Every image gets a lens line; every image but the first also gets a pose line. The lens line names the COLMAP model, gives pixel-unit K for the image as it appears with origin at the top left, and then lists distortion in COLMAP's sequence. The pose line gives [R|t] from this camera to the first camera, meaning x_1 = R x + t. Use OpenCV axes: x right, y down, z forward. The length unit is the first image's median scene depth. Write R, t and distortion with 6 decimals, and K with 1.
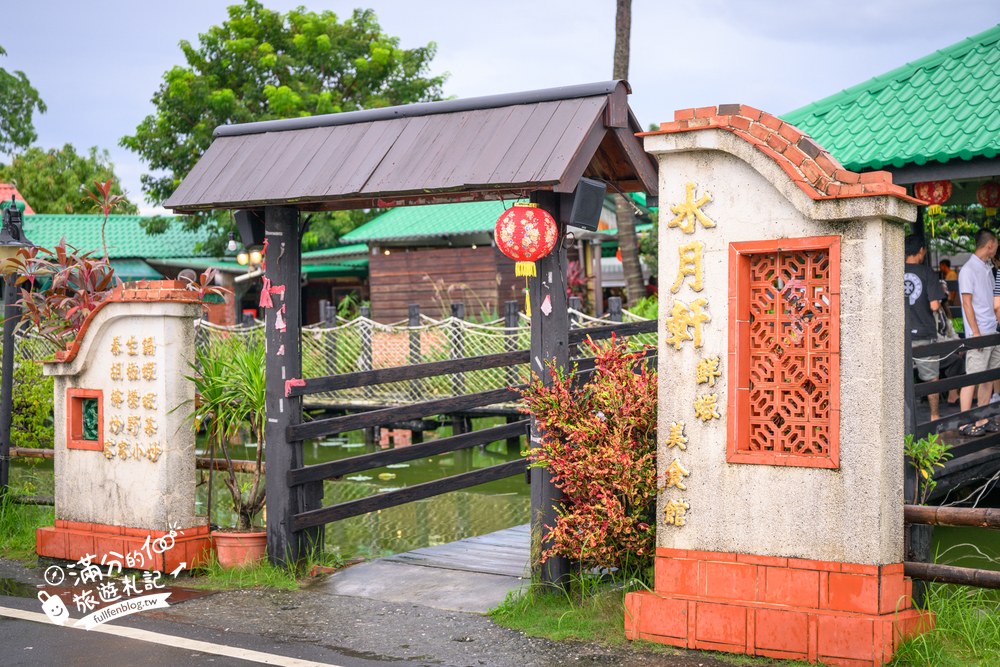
lens RADIAL K [[1605.9, 0, 500.0], [0, 1605.9, 333.5], [0, 0, 1]] dist [0.011820, 0.061296]
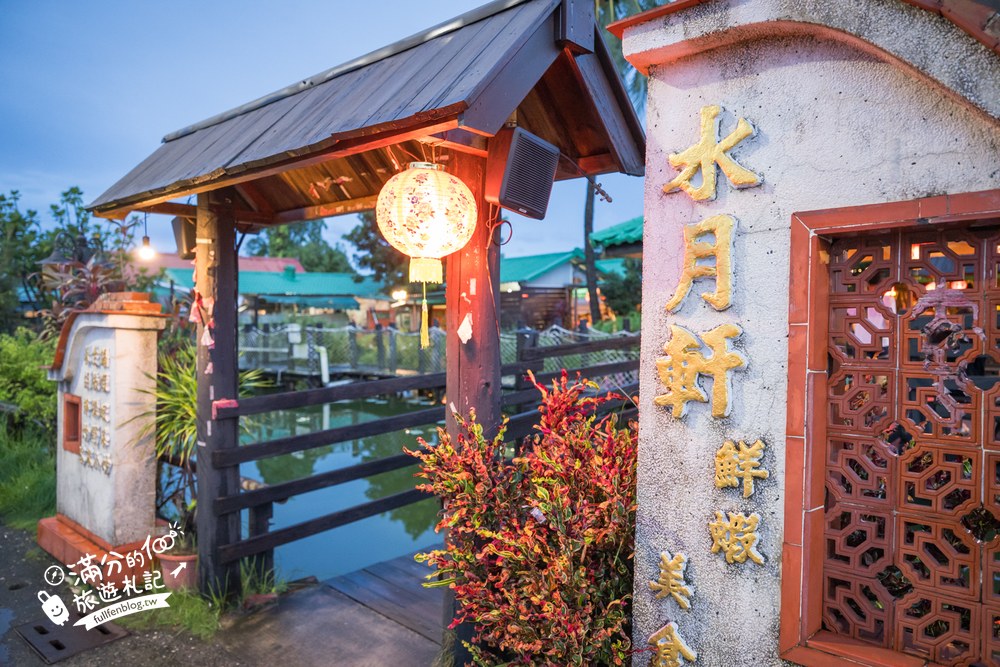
lens RADIAL K [[685.4, 0, 500.0], [0, 685.4, 333.5], [0, 0, 1]] dist [-0.004268, 0.000616]
pose [[0.998242, 0.022793, -0.054707, 0.062555], [-0.022760, 0.999740, 0.001222, -0.017046], [0.054720, 0.000026, 0.998502, 0.760958]]
